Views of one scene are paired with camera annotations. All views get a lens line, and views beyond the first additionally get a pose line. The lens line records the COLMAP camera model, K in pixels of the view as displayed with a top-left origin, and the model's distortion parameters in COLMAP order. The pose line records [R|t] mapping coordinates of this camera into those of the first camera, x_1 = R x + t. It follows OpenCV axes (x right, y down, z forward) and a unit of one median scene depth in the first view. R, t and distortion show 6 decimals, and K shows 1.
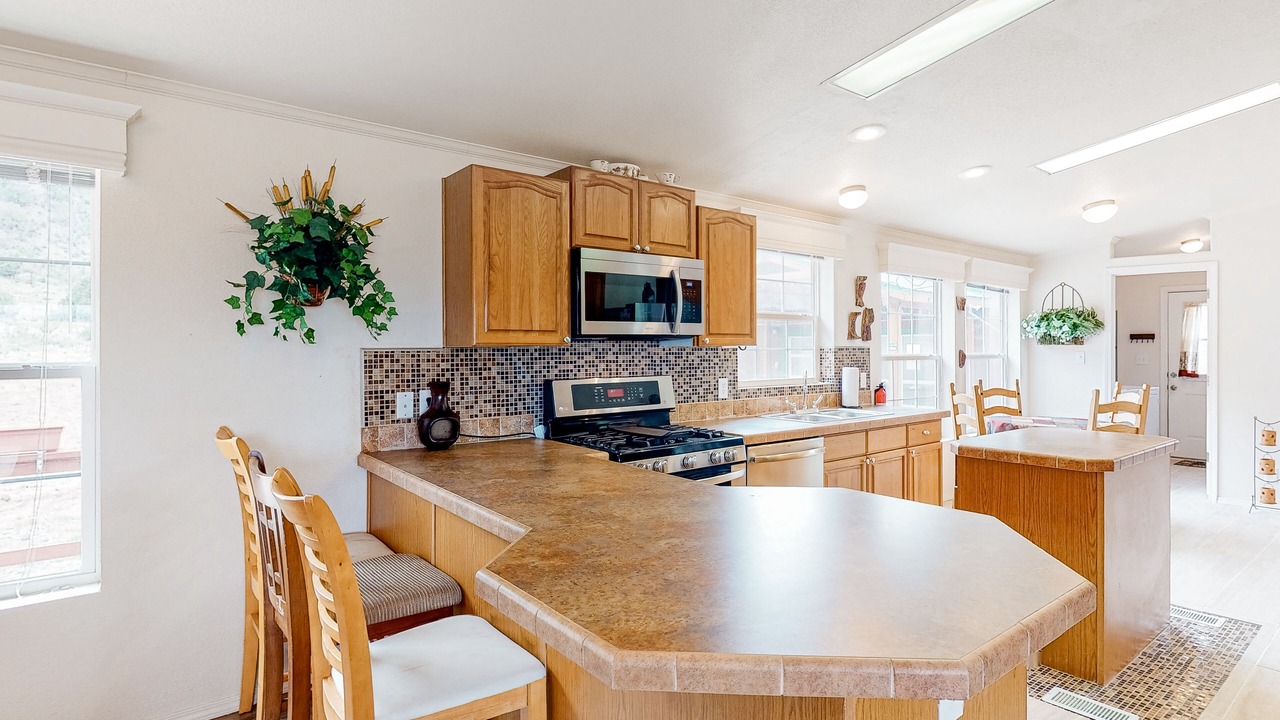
lens RADIAL K [[666.4, 0, 703.4], [0, 666.4, 350.3], [0, 0, 1]] dist [-0.004909, 0.000370]
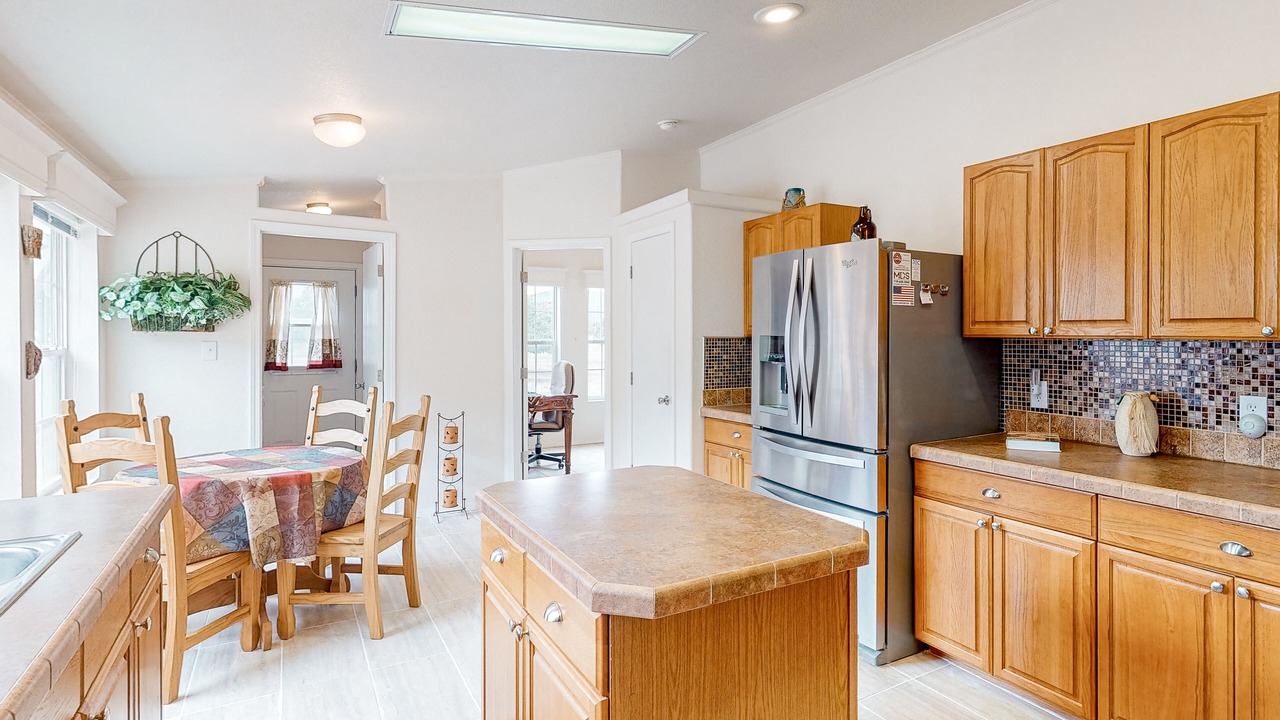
lens RADIAL K [[666.4, 0, 686.3], [0, 666.4, 330.8], [0, 0, 1]] dist [-0.004909, 0.000370]
pose [[0.160402, 0.005303, 0.987037, 0.000947], [0.001885, 0.999982, -0.005679, -0.004076], [-0.987050, 0.002772, 0.160389, 0.444365]]
